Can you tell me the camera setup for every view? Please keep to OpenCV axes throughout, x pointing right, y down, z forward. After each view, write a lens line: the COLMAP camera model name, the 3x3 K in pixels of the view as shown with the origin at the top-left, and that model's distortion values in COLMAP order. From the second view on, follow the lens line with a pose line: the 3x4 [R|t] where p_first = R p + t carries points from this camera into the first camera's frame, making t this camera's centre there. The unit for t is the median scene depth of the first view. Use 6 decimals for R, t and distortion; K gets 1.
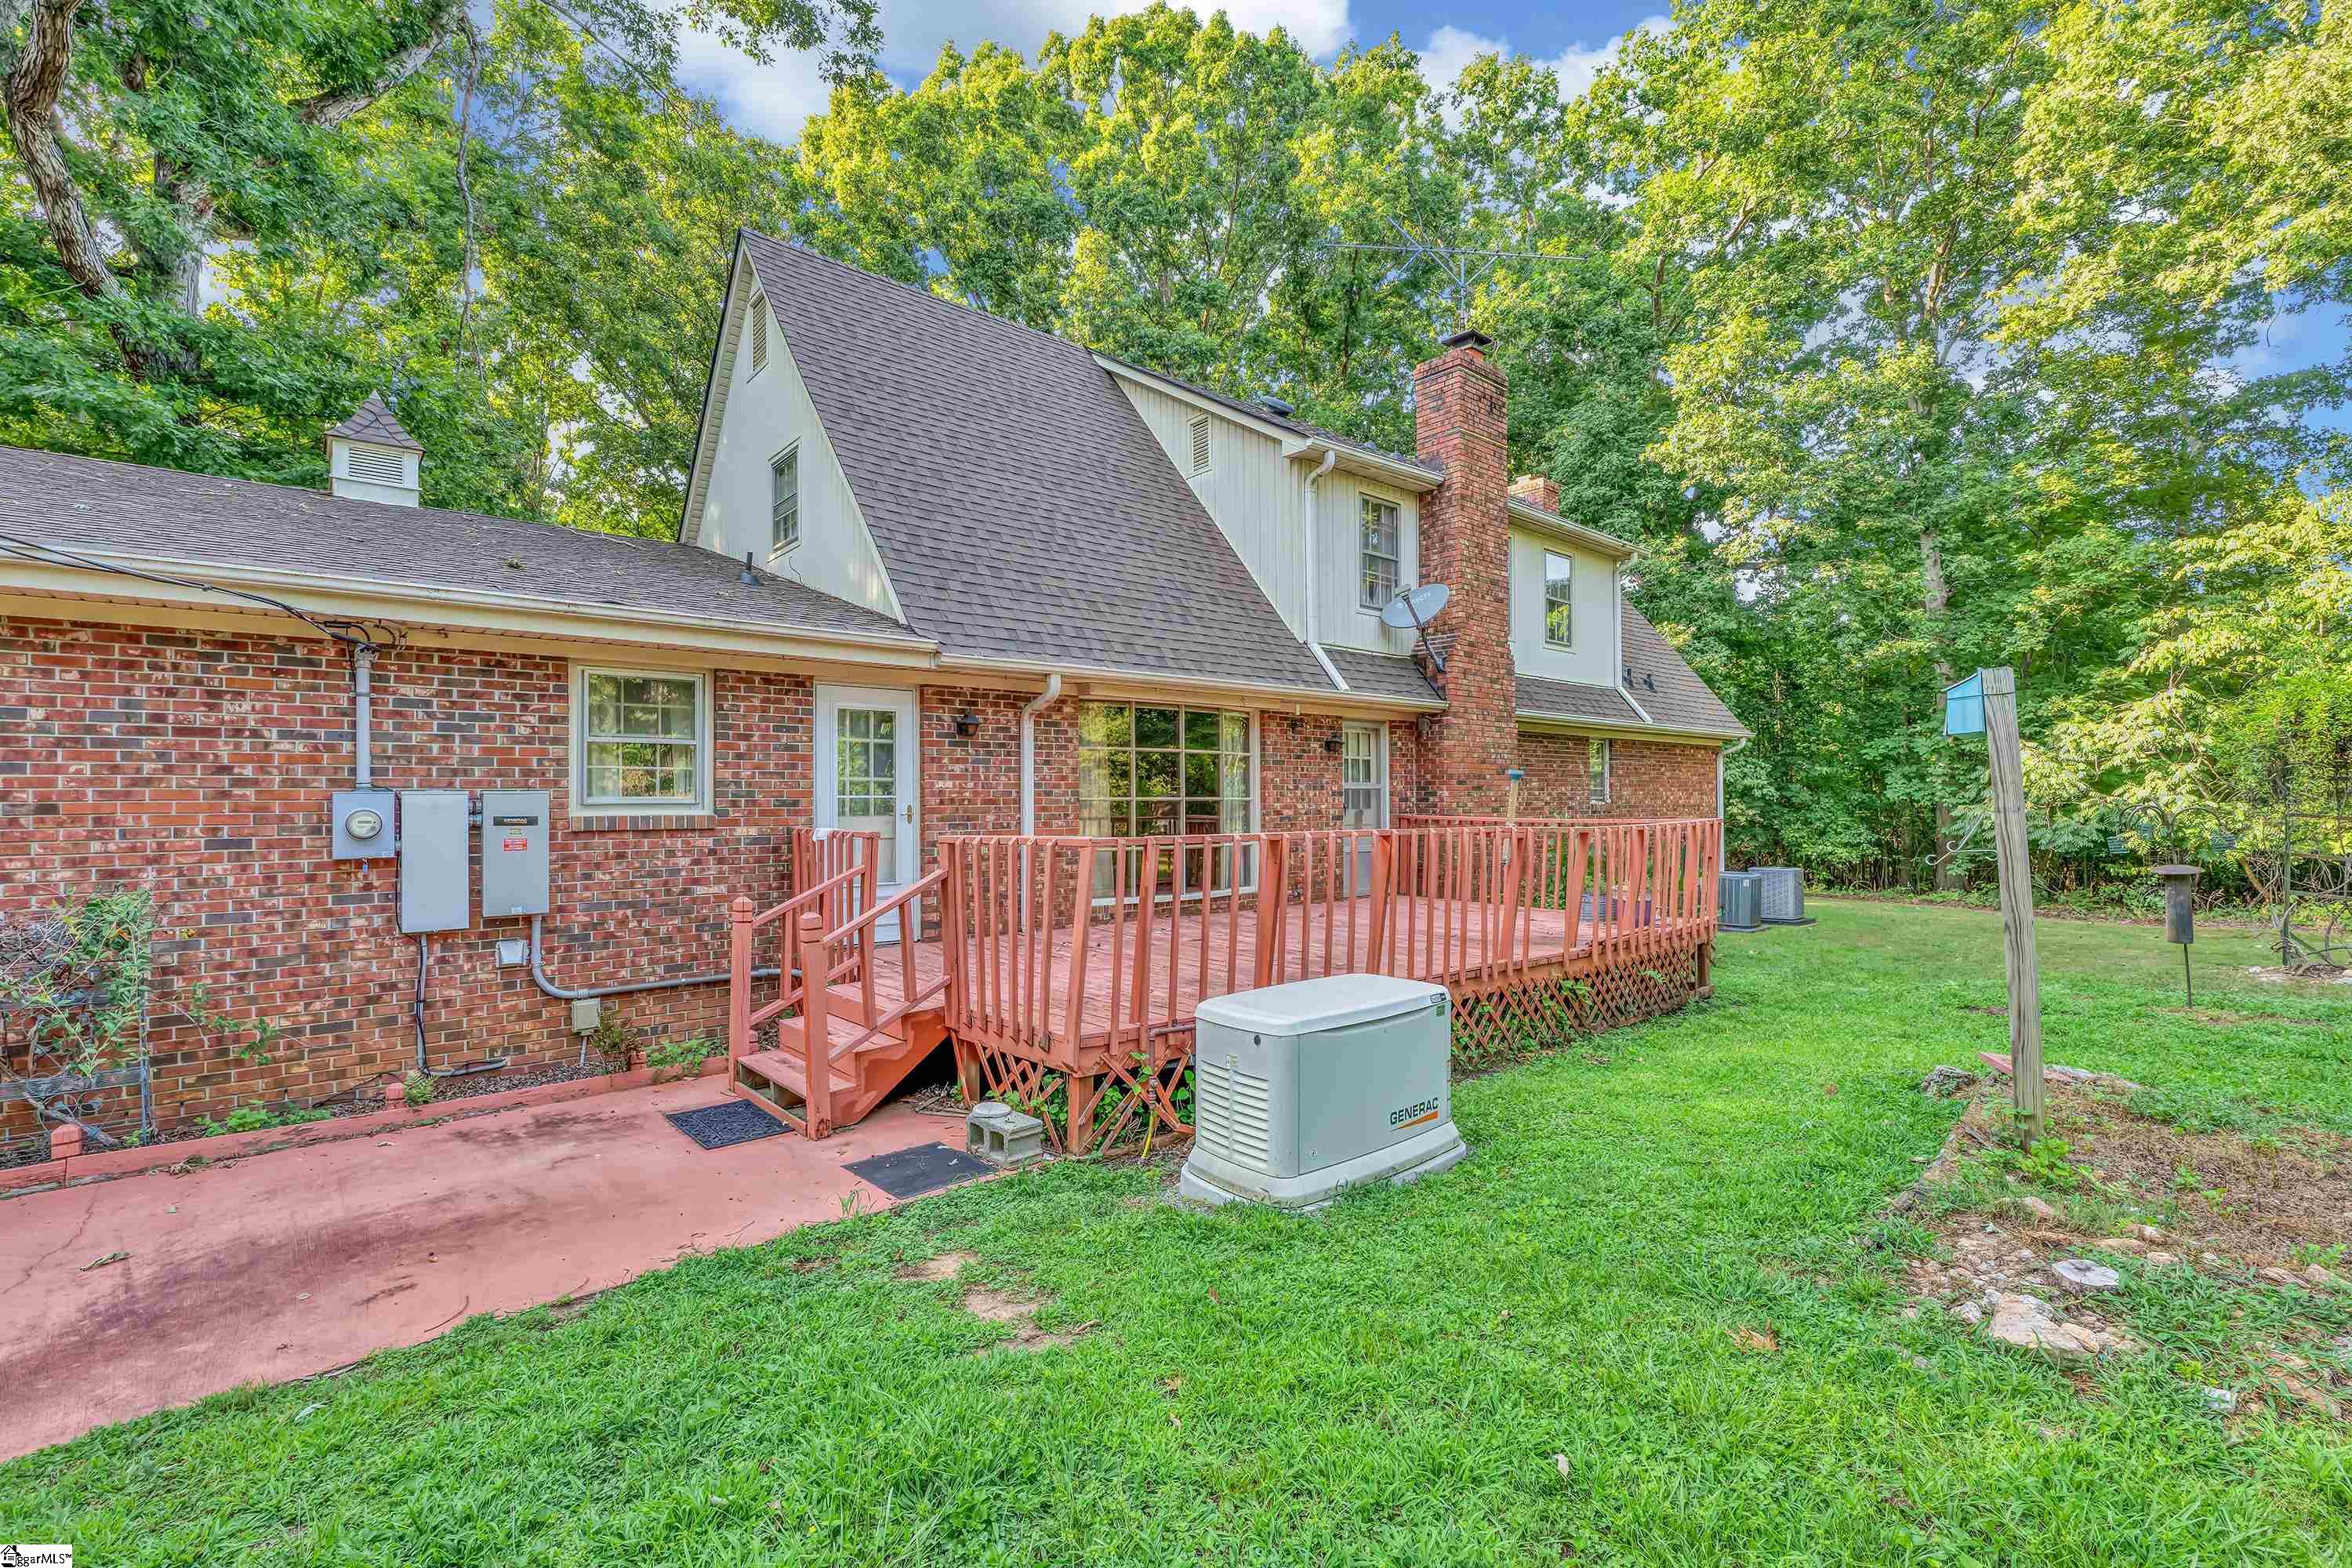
lens RADIAL K [[1035.1, 0, 1164.4], [0, 1035.1, 771.2], [0, 0, 1]] dist [-0.001631, 0.000274]
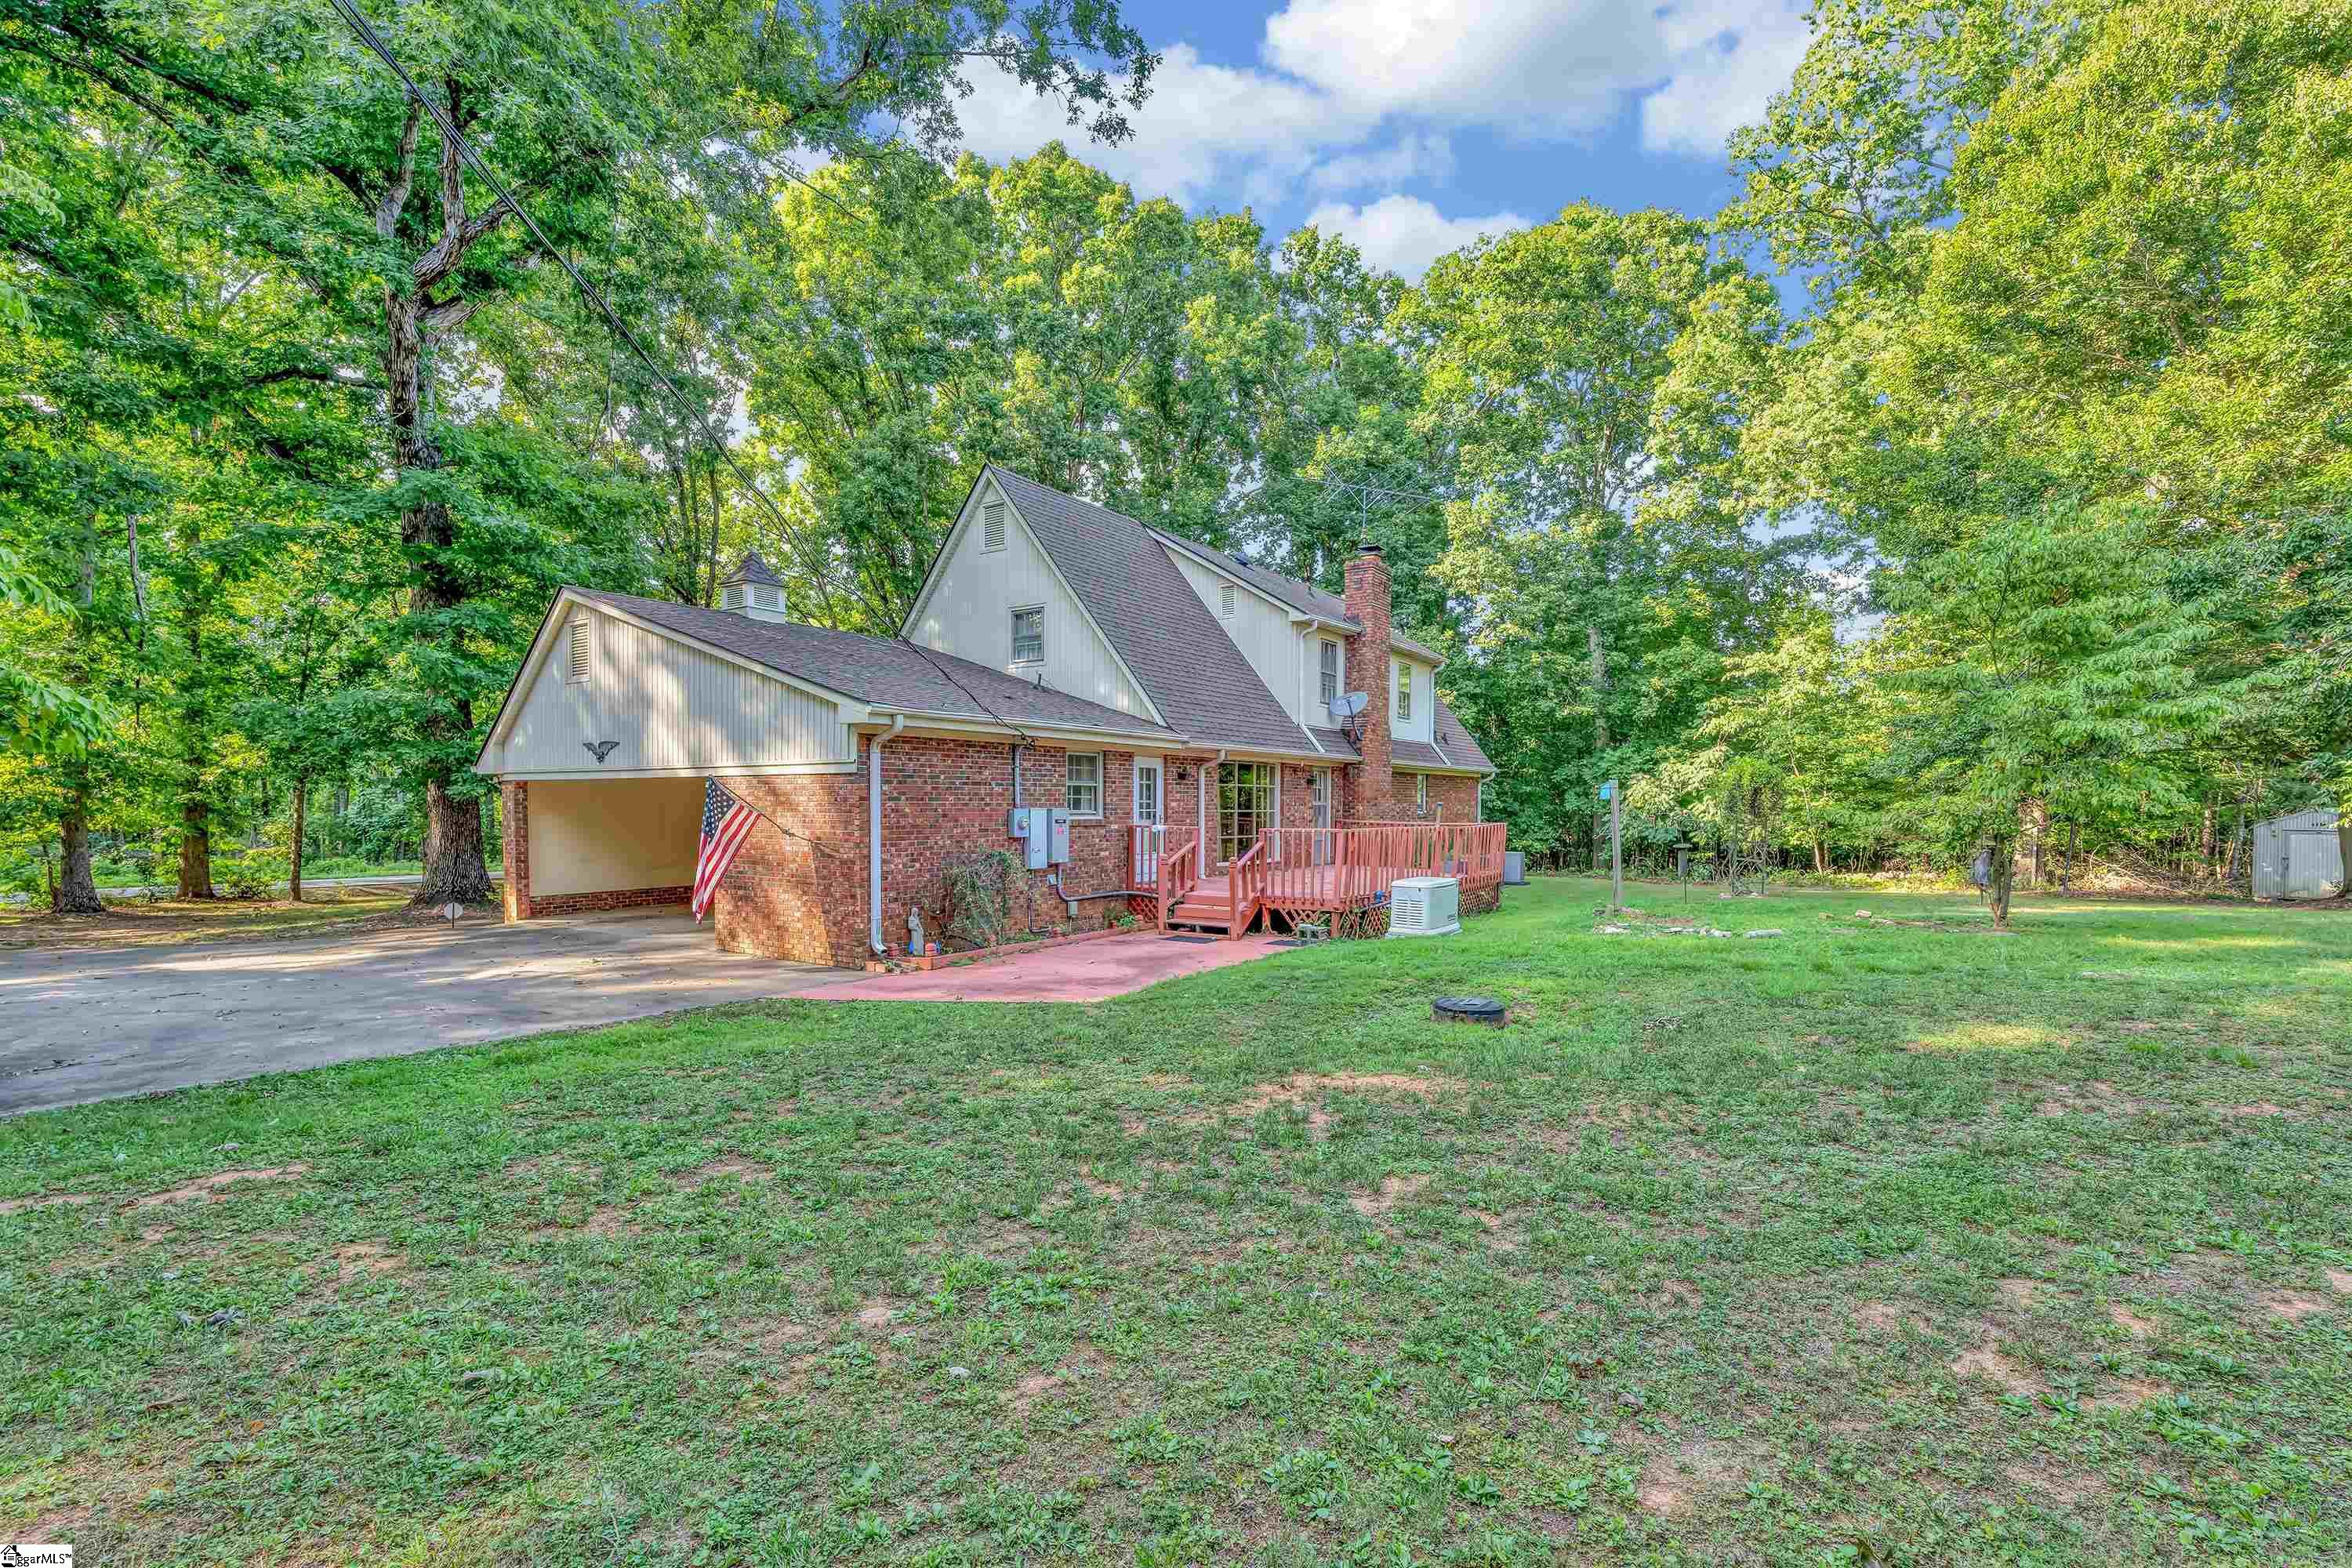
lens RADIAL K [[1035.1, 0, 1178.5], [0, 1035.1, 799.9], [0, 0, 1]] dist [-0.001631, 0.000274]
pose [[0.966116, 0.012347, 0.257812, -0.303054], [-0.019915, 0.999443, 0.026763, -0.020674], [-0.257338, -0.030990, 0.965824, -0.399791]]
